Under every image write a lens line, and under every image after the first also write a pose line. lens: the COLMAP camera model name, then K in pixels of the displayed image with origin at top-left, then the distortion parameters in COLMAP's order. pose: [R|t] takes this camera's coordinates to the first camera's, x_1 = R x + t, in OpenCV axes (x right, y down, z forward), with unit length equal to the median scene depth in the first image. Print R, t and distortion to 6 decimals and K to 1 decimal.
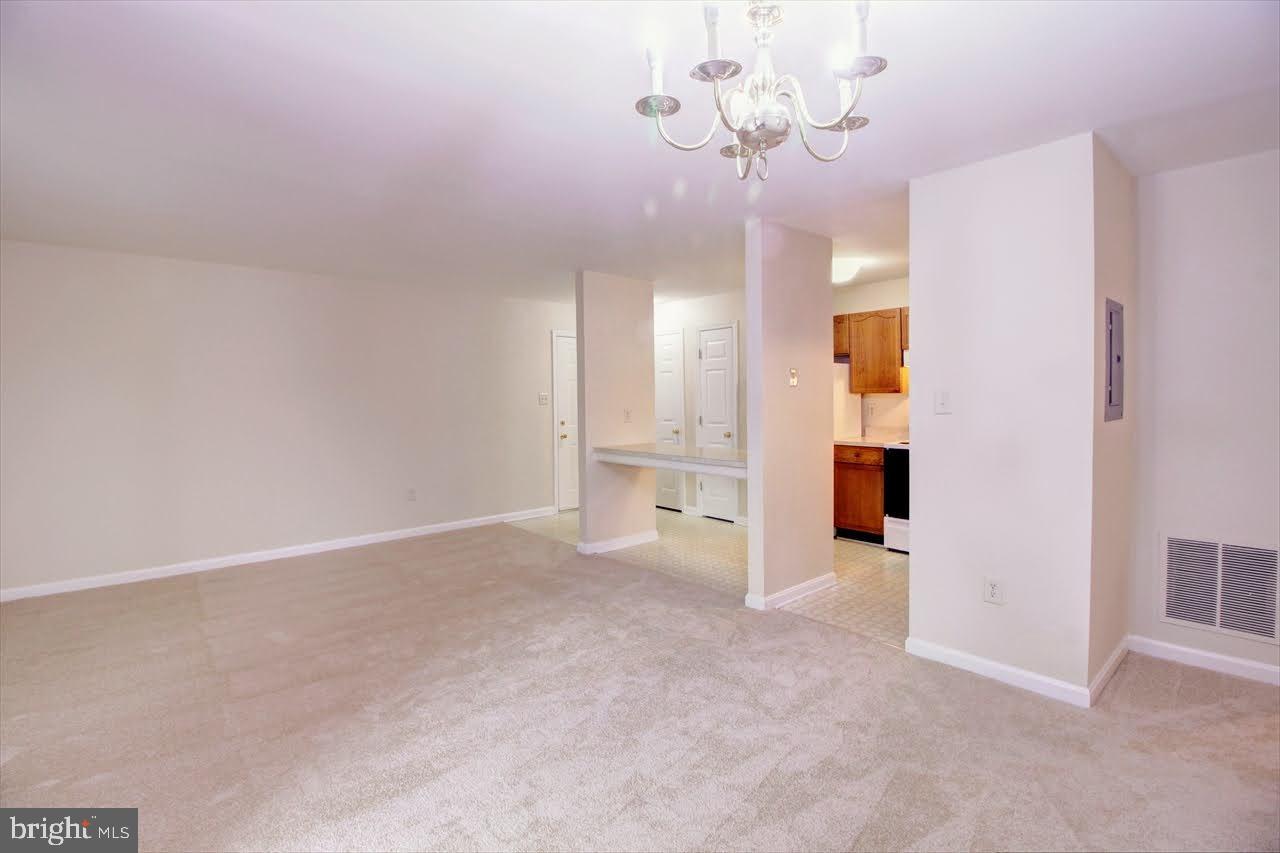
lens RADIAL K [[597.5, 0, 643.5], [0, 597.5, 411.1], [0, 0, 1]] dist [-0.014194, -0.001137]
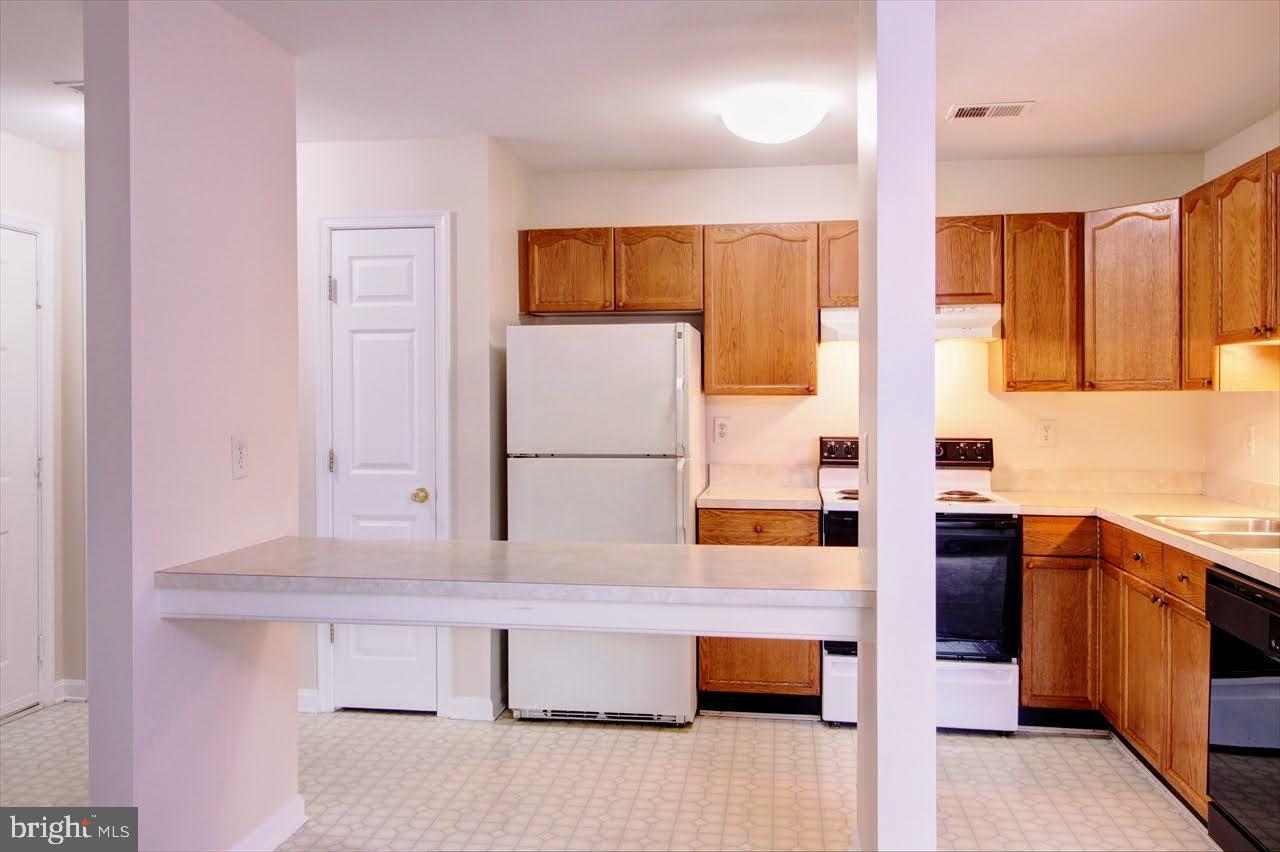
lens RADIAL K [[1015.5, 0, 640.6], [0, 1015.5, 402.9], [0, 0, 1]] dist [0.000956, 0.000528]
pose [[0.756861, 0.004745, 0.653558, -0.215237], [0.007812, 0.999837, -0.016306, -0.011235], [-0.653529, 0.017447, 0.756701, 0.440681]]
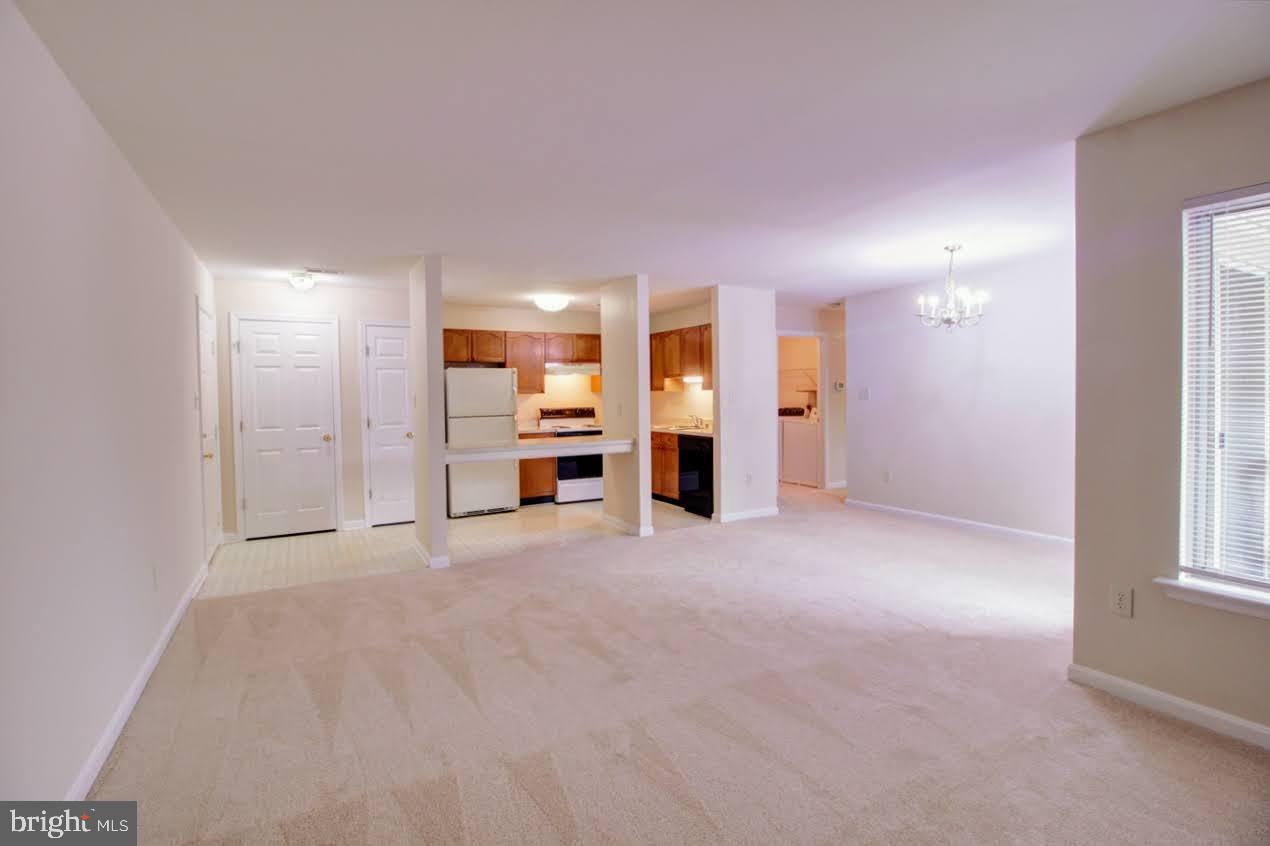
lens RADIAL K [[592.8, 0, 638.4], [0, 592.8, 407.7], [0, 0, 1]] dist [-0.014194, -0.001137]
pose [[0.182379, -0.015972, 0.983099, -0.853403], [0.031328, 0.999455, 0.010426, -0.004753], [-0.982729, 0.028897, 0.182780, 0.501701]]
